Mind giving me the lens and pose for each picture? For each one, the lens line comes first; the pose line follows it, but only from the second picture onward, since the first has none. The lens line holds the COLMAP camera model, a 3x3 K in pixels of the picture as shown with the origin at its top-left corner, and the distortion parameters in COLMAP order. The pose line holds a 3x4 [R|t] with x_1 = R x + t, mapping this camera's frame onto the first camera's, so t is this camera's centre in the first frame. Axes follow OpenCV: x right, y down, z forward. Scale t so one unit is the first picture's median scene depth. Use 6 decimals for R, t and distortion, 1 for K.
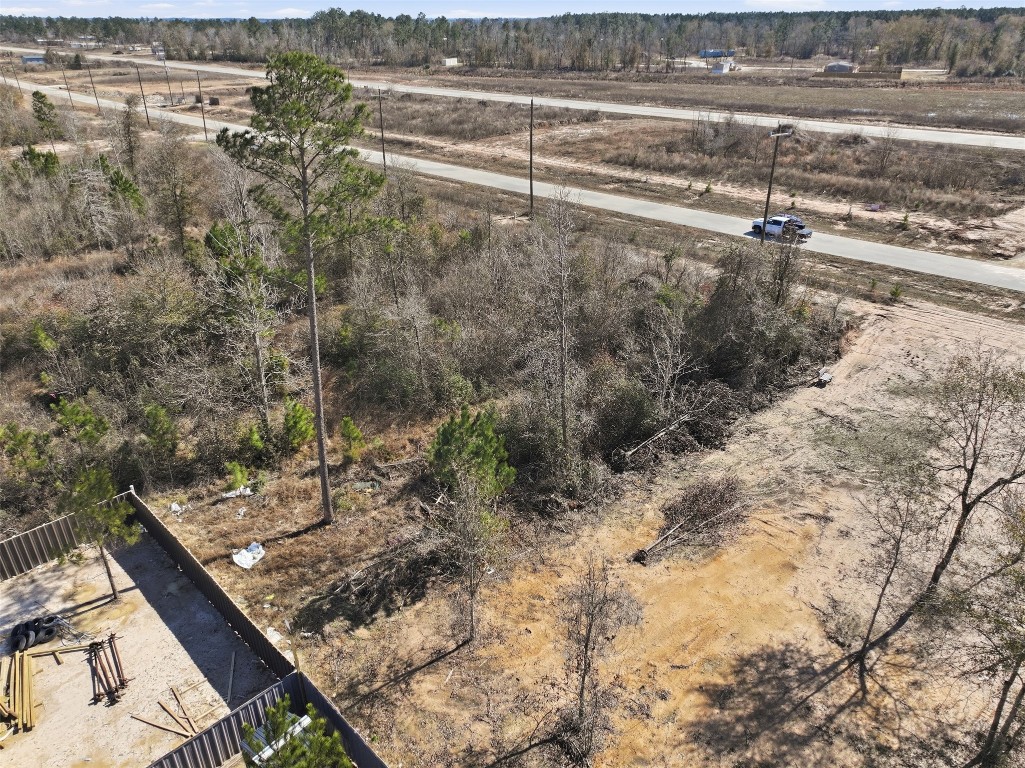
lens RADIAL K [[714.2, 0, 511.4], [0, 714.2, 390.2], [0, 0, 1]] dist [0.005329, 0.011938]
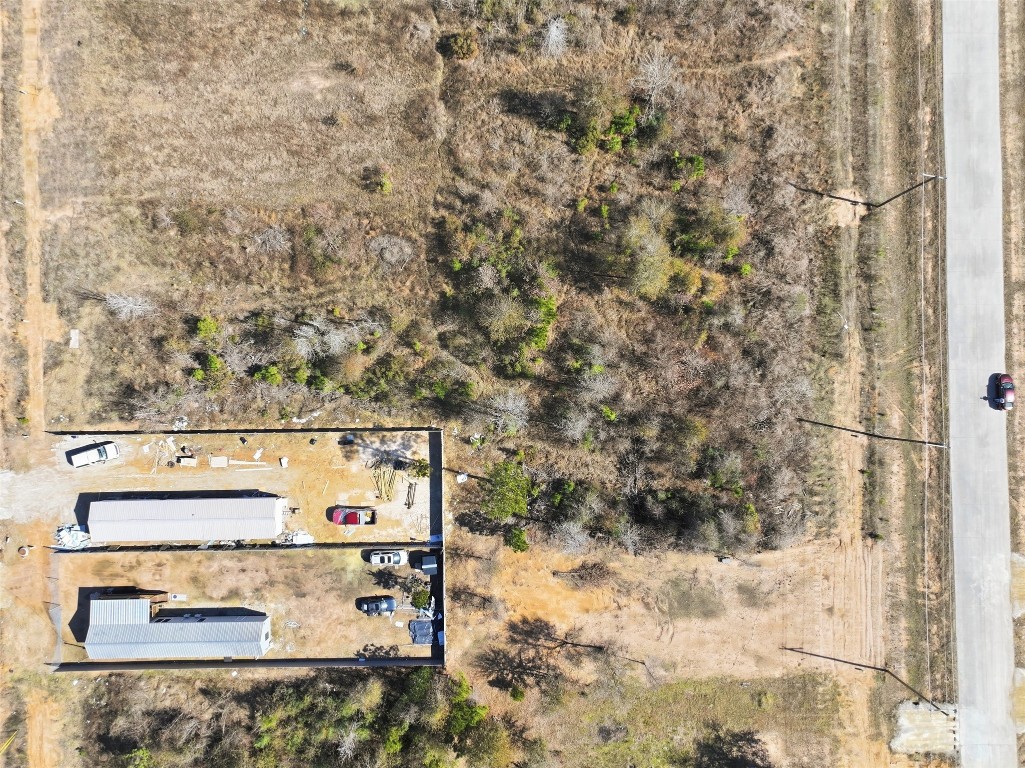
lens RADIAL K [[714.2, 0, 511.7], [0, 714.2, 384.3], [0, 0, 1]] dist [0.005329, 0.011938]
pose [[0.716143, 0.697954, -0.000160, -0.362743], [-0.325217, 0.333895, 0.884730, -1.897371], [0.617554, -0.633541, 0.466103, 0.003912]]
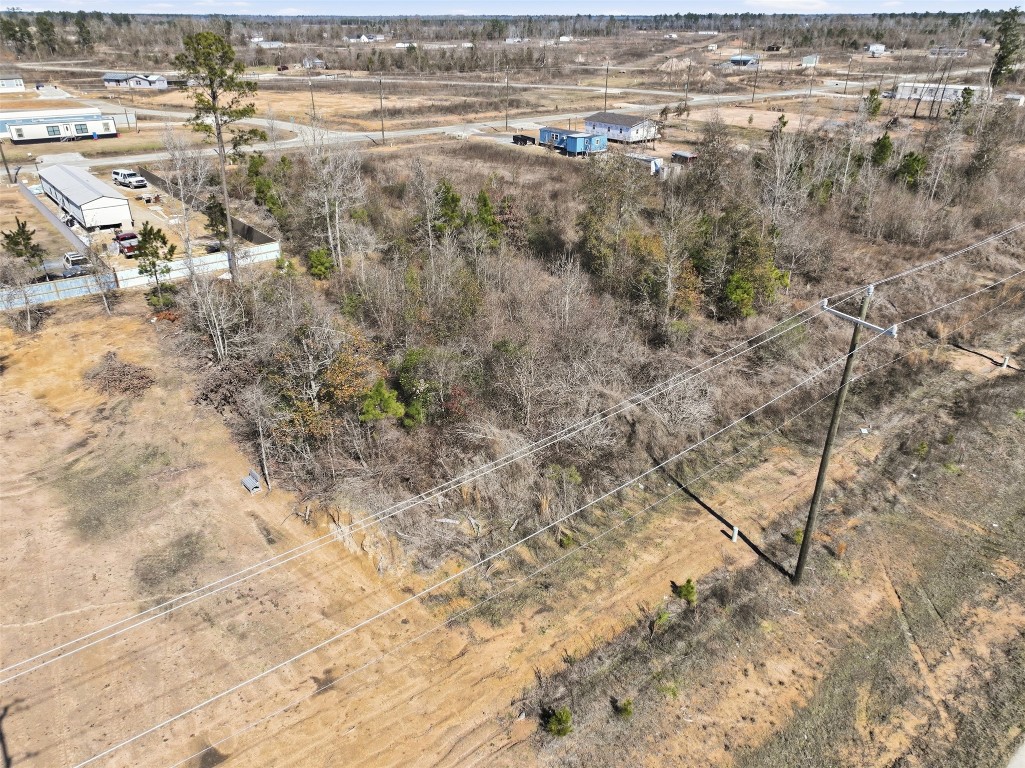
lens RADIAL K [[714.2, 0, 507.8], [0, 714.2, 384.5], [0, 0, 1]] dist [0.005329, 0.011938]
pose [[-0.102647, 0.462270, -0.880778, 1.126019], [-0.457216, 0.764449, 0.454501, -0.625029], [0.883412, 0.449359, 0.132889, 1.177083]]
